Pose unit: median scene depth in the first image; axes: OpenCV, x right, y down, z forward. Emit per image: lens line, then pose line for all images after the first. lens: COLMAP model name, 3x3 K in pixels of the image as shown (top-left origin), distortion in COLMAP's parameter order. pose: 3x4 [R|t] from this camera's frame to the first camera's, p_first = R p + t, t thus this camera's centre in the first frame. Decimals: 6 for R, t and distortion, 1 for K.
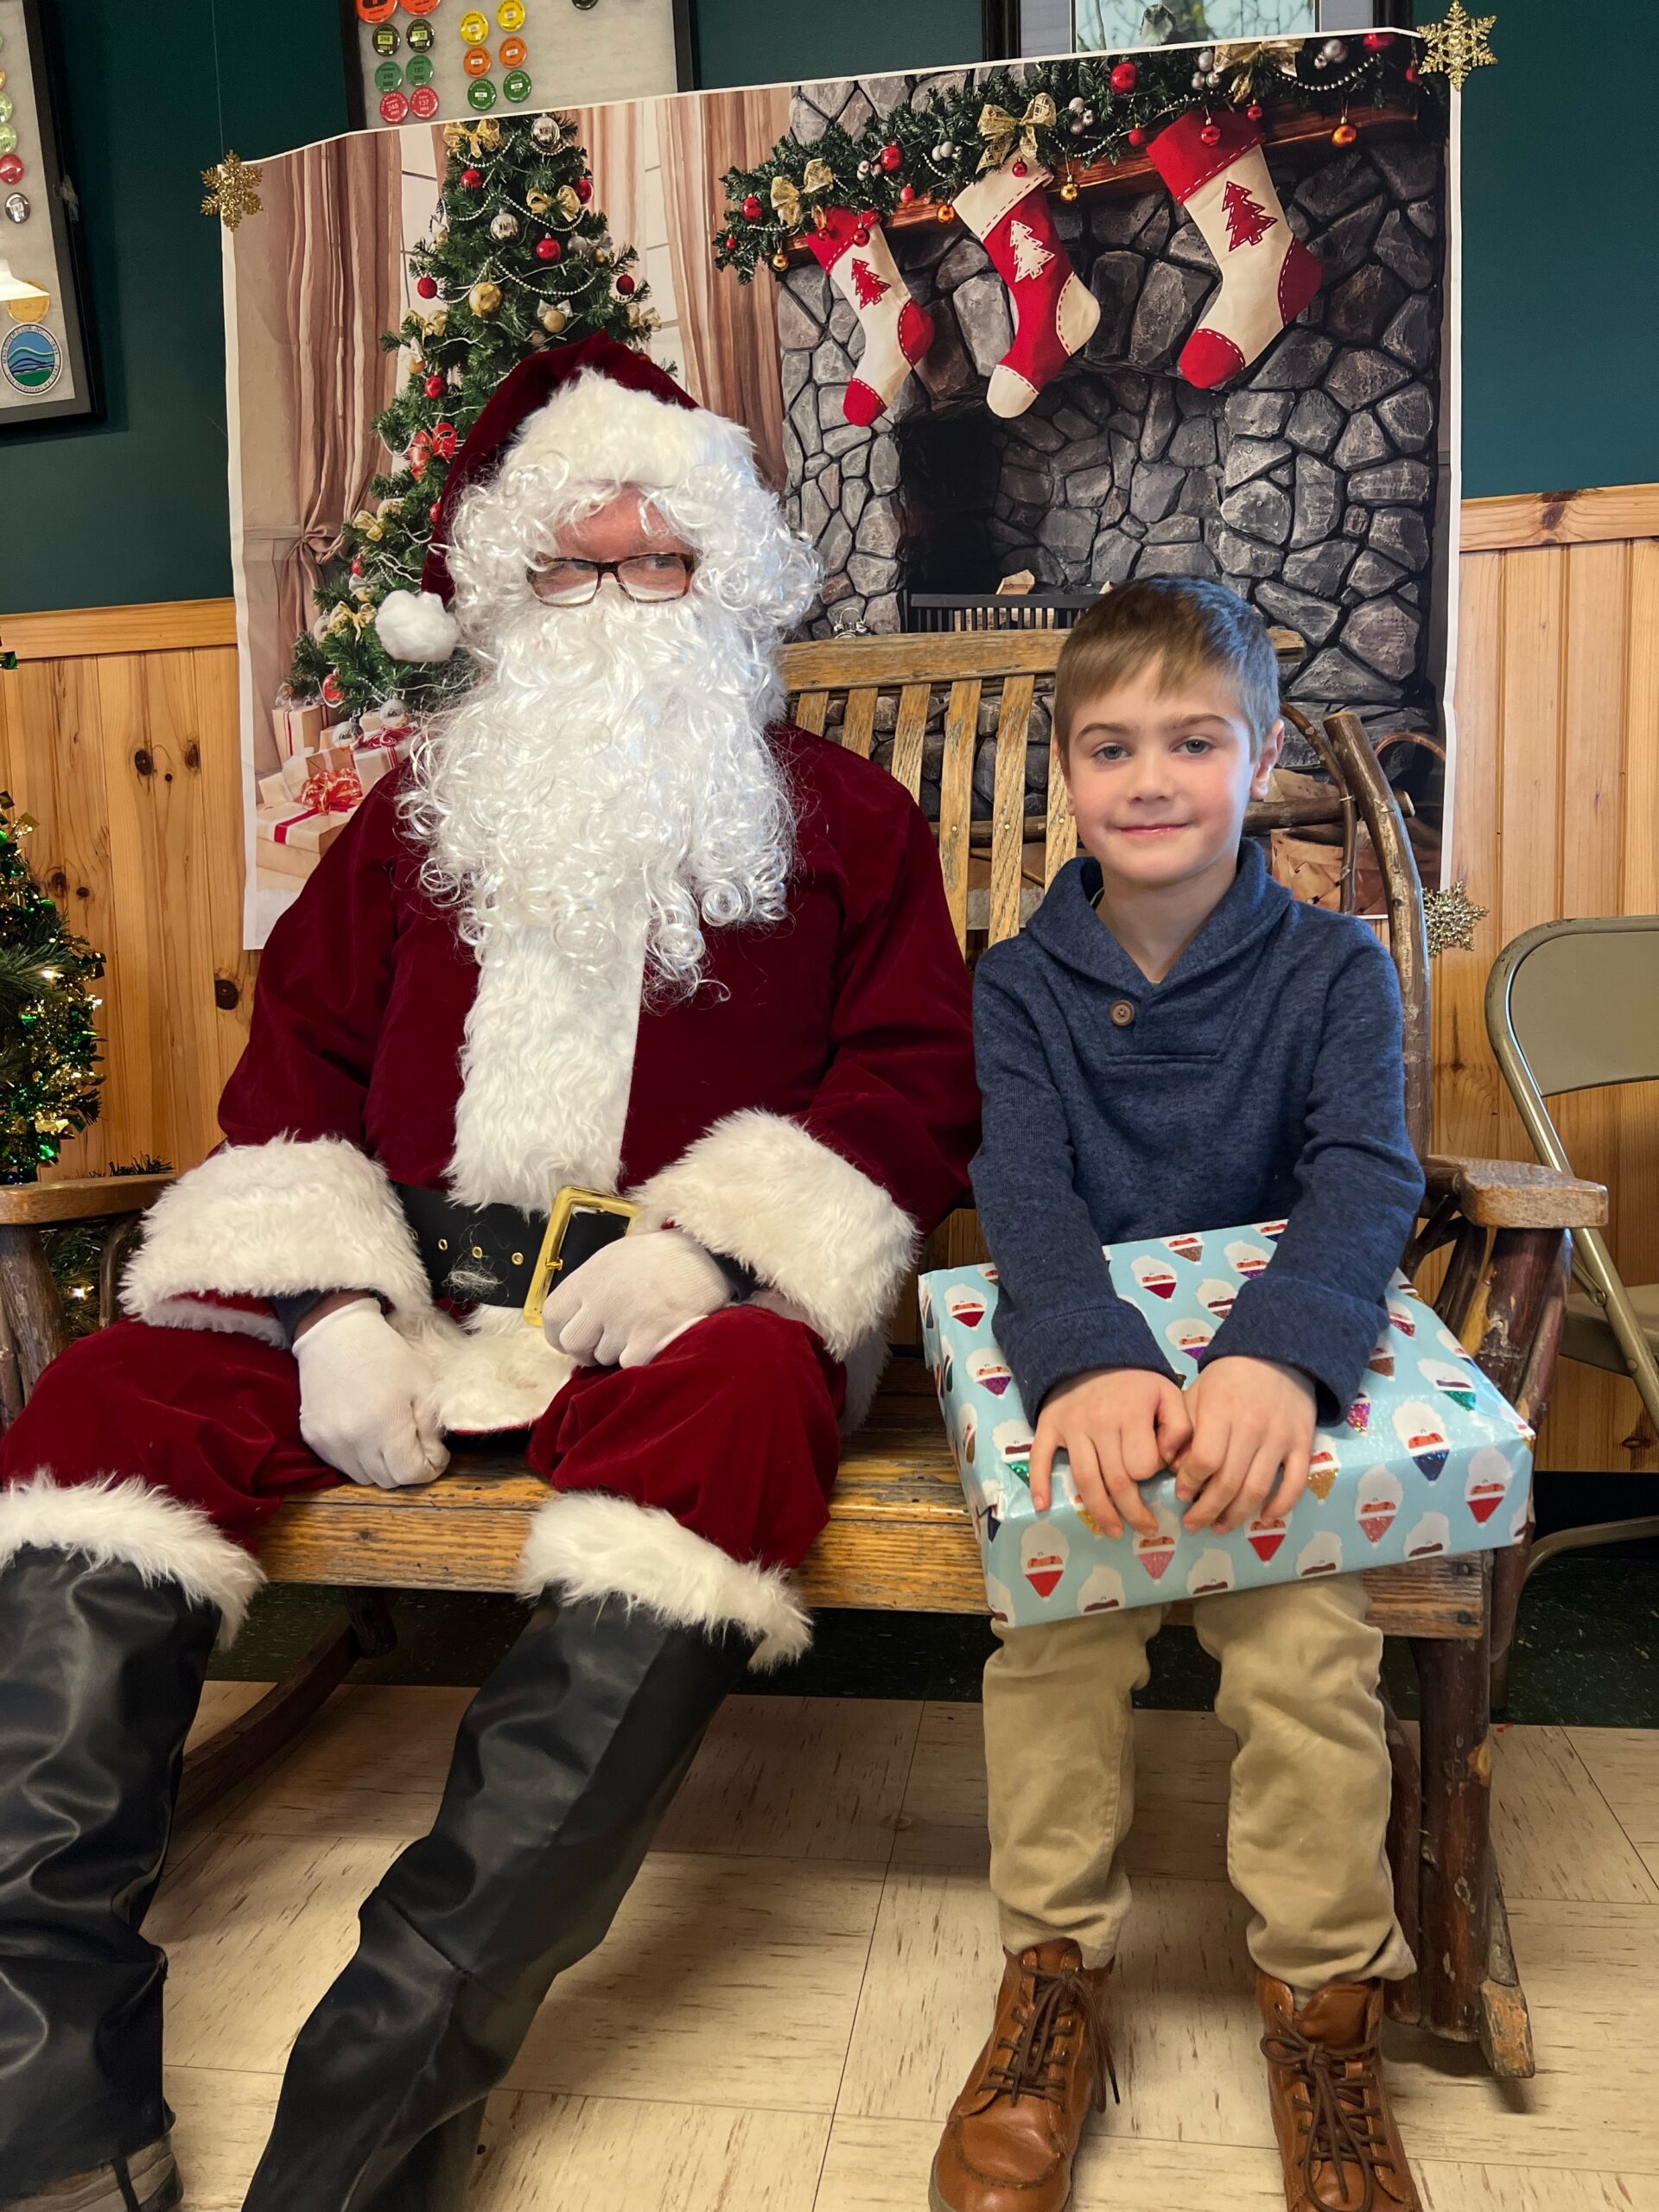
lens RADIAL K [[1643.8, 0, 823.0], [0, 1643.8, 1118.5], [0, 0, 1]] dist [0.028556, -0.025490]
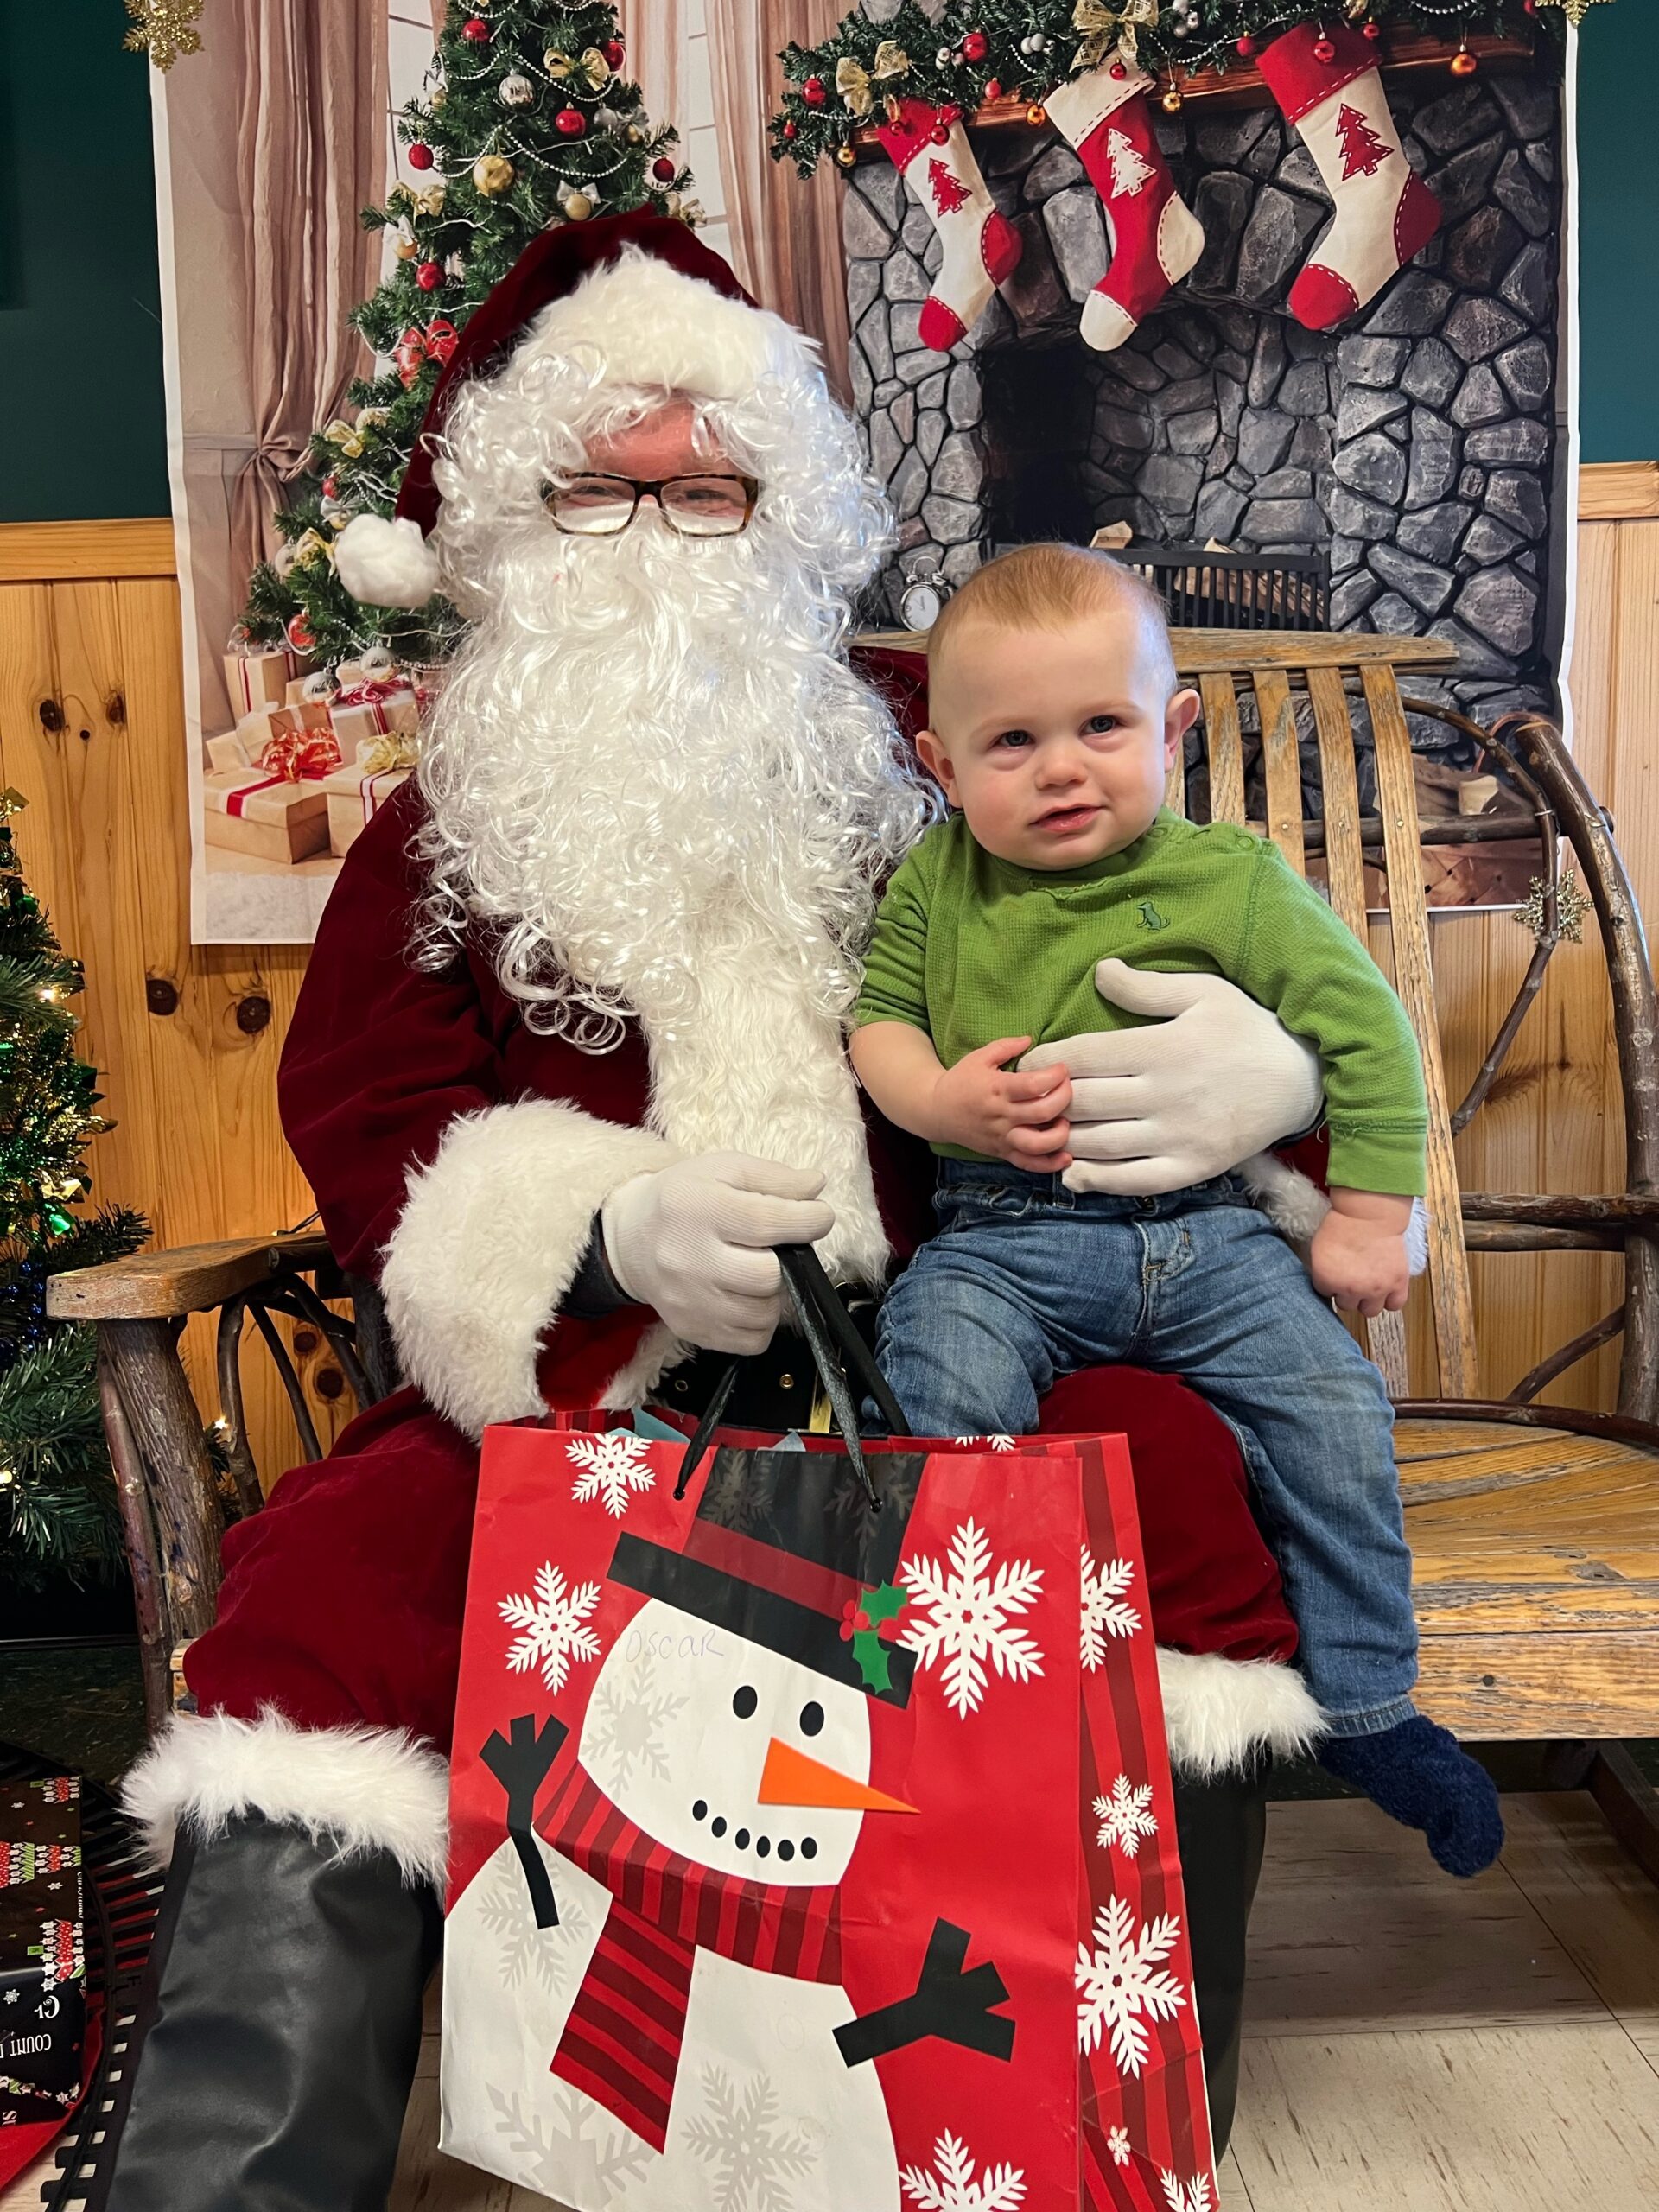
lens RADIAL K [[1643.8, 0, 840.7], [0, 1643.8, 1101.0], [0, 0, 1]] dist [0.028556, -0.025490]
pose [[0.985313, -0.019706, 0.169620, -0.189260], [0.018085, 0.999775, 0.011099, -0.029324], [-0.169800, -0.007869, 0.985447, 0.136819]]
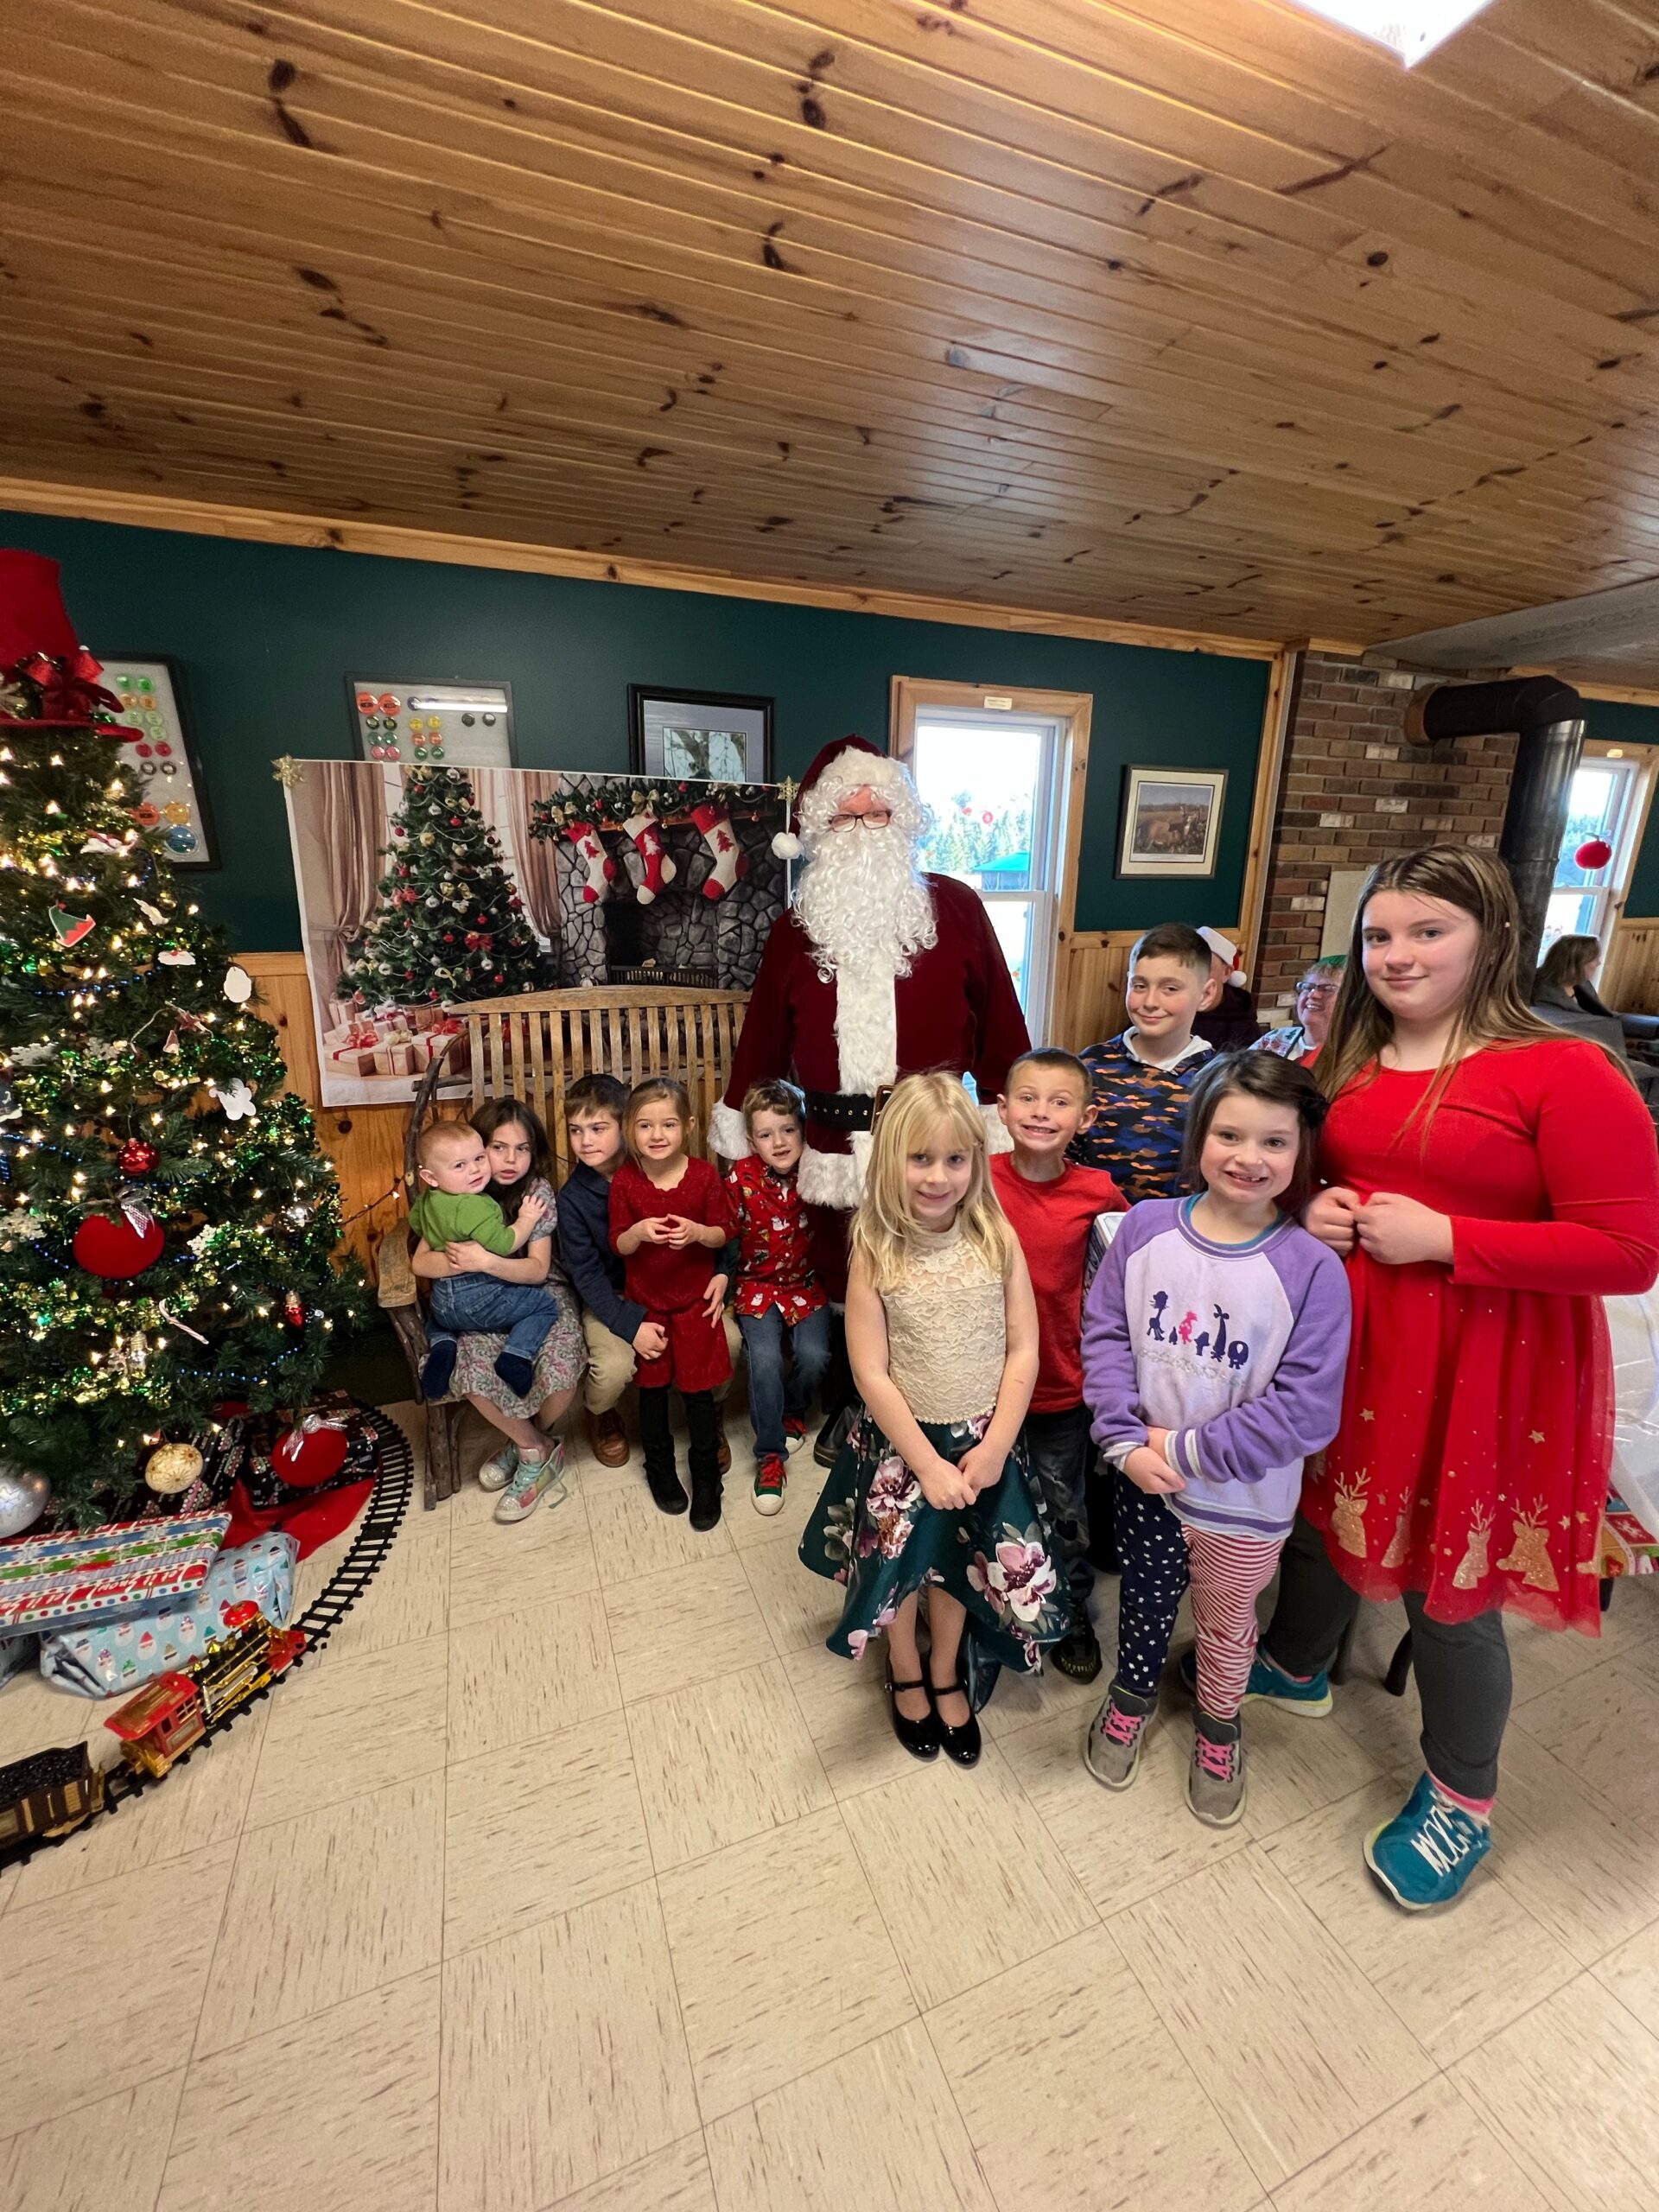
lens RADIAL K [[863.8, 0, 814.0], [0, 863.8, 1115.0], [0, 0, 1]] dist [-0.003732, -0.000156]
pose [[0.866454, -0.094418, 0.490248, -0.385313], [0.013059, 0.985905, 0.166797, -0.314372], [-0.499087, -0.138119, 0.855474, -0.428191]]
